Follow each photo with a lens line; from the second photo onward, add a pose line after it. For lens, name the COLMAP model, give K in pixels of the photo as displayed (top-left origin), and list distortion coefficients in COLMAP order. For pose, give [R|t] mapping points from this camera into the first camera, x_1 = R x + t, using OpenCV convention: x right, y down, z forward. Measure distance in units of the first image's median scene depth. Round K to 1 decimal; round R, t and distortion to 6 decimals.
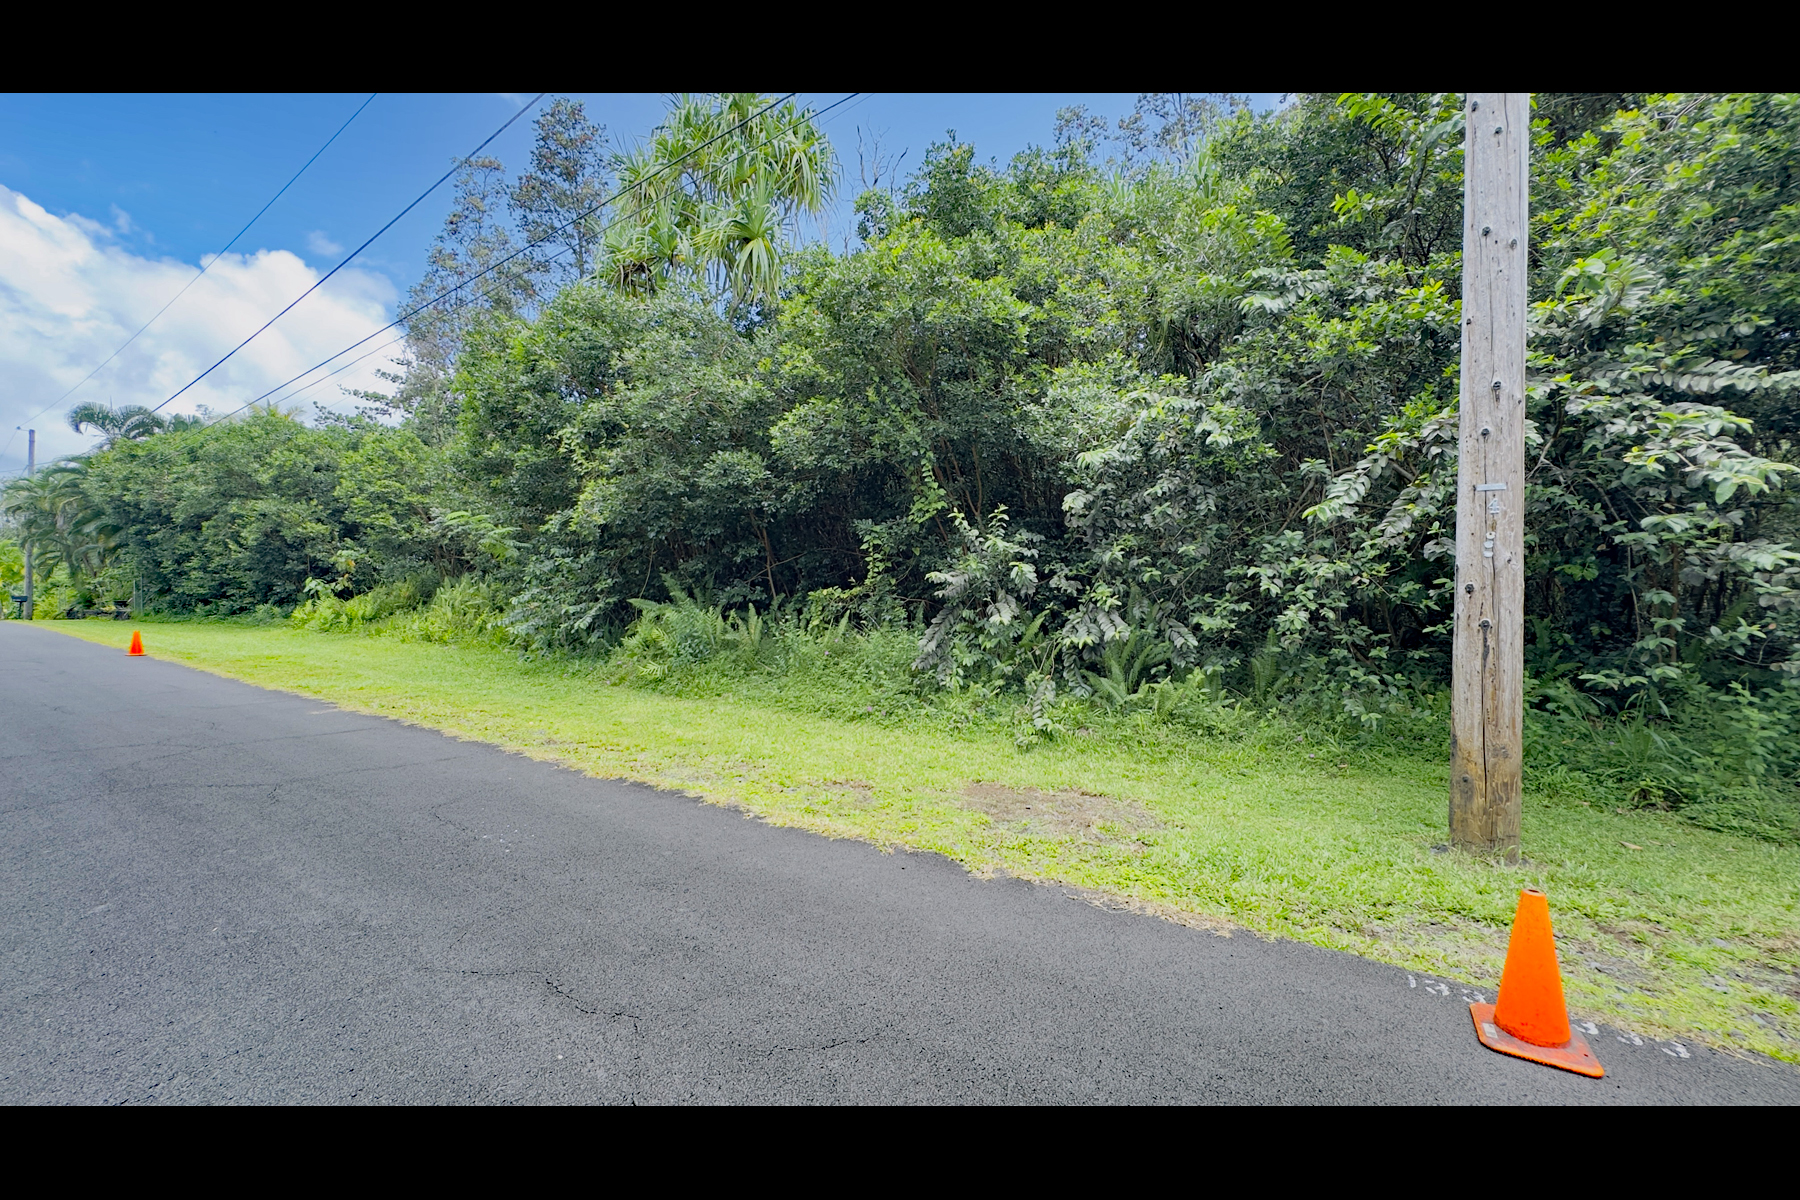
lens RADIAL K [[713.1, 0, 900.2], [0, 713.1, 597.7], [0, 0, 1]] dist [-0.004256, 0.000693]
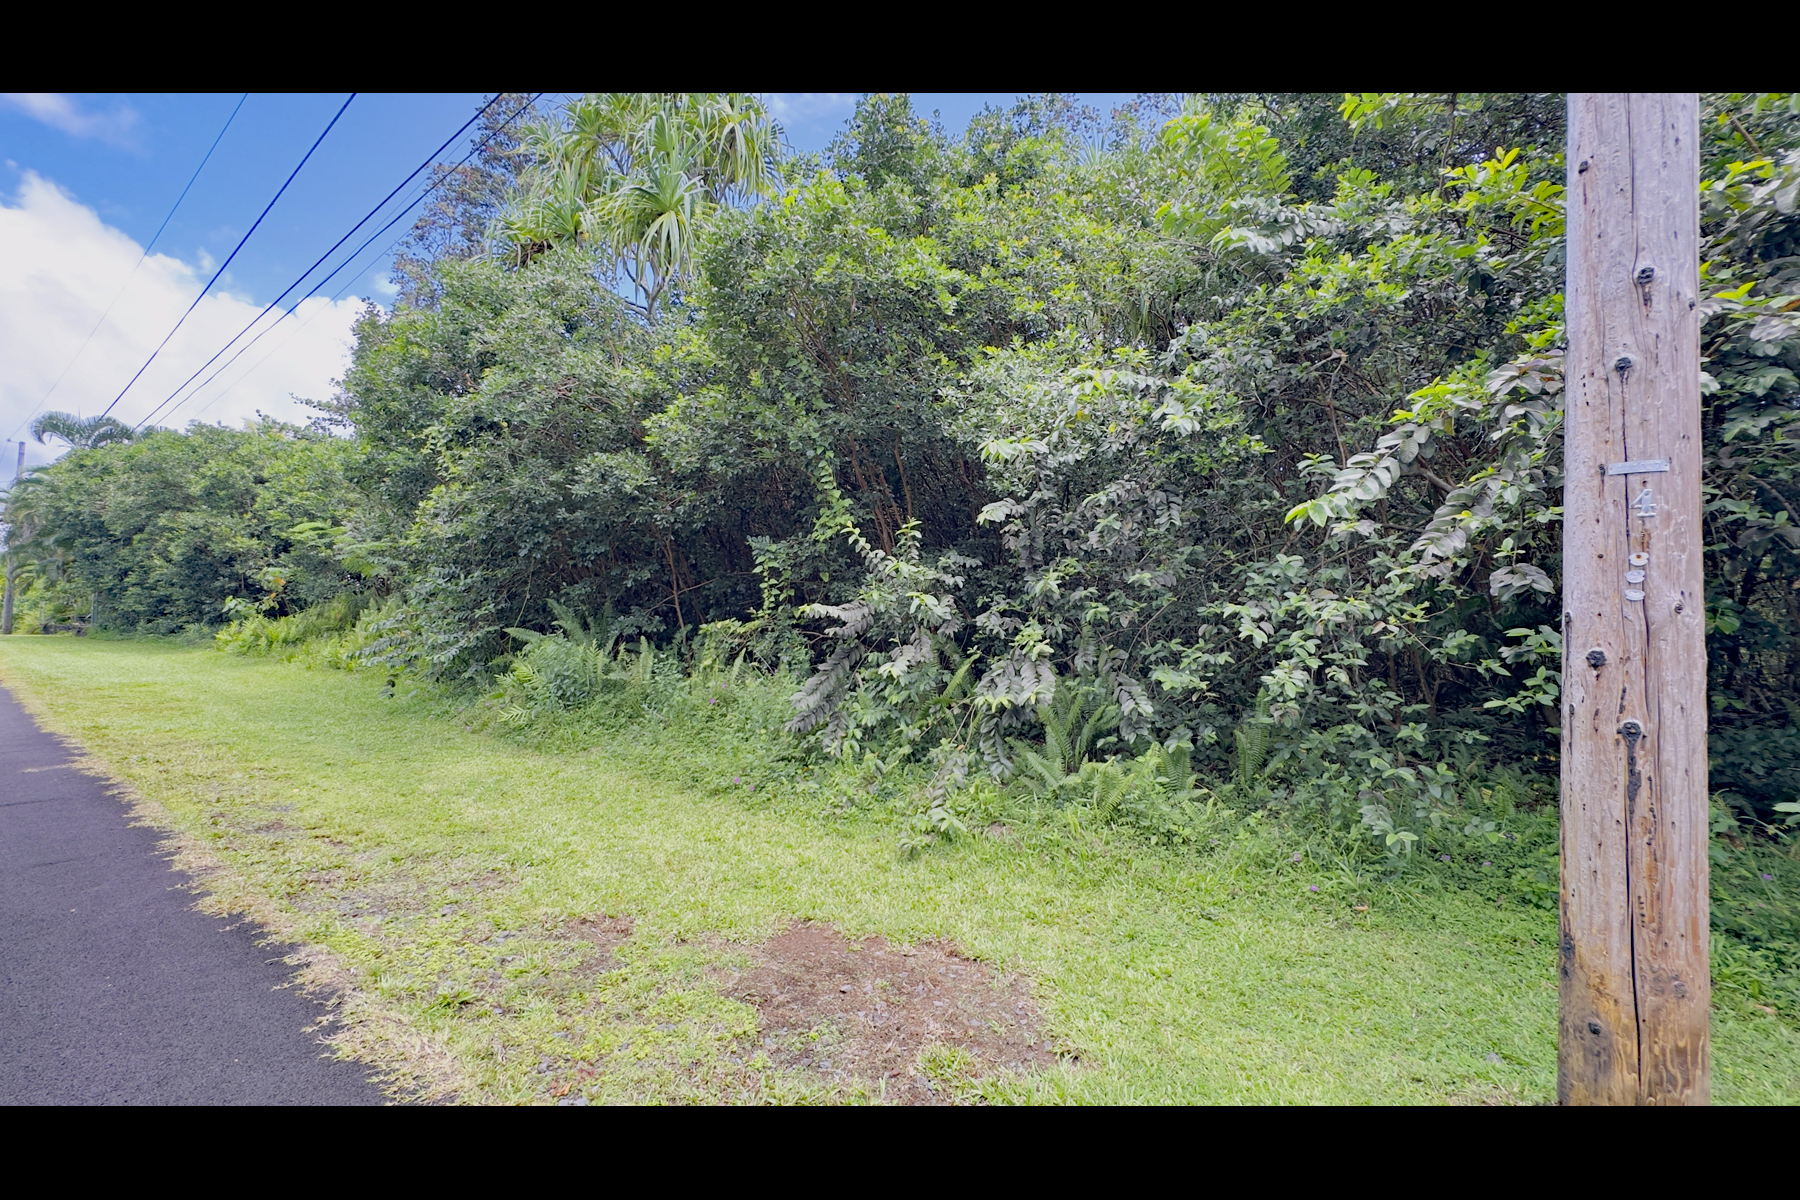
lens RADIAL K [[713.1, 0, 900.3], [0, 713.1, 597.9], [0, 0, 1]] dist [-0.004256, 0.000693]
pose [[0.999610, 0.015334, -0.023329, 0.143103], [-0.016172, 0.999216, -0.036150, -0.014946], [0.022757, 0.036513, 0.999074, 0.222214]]
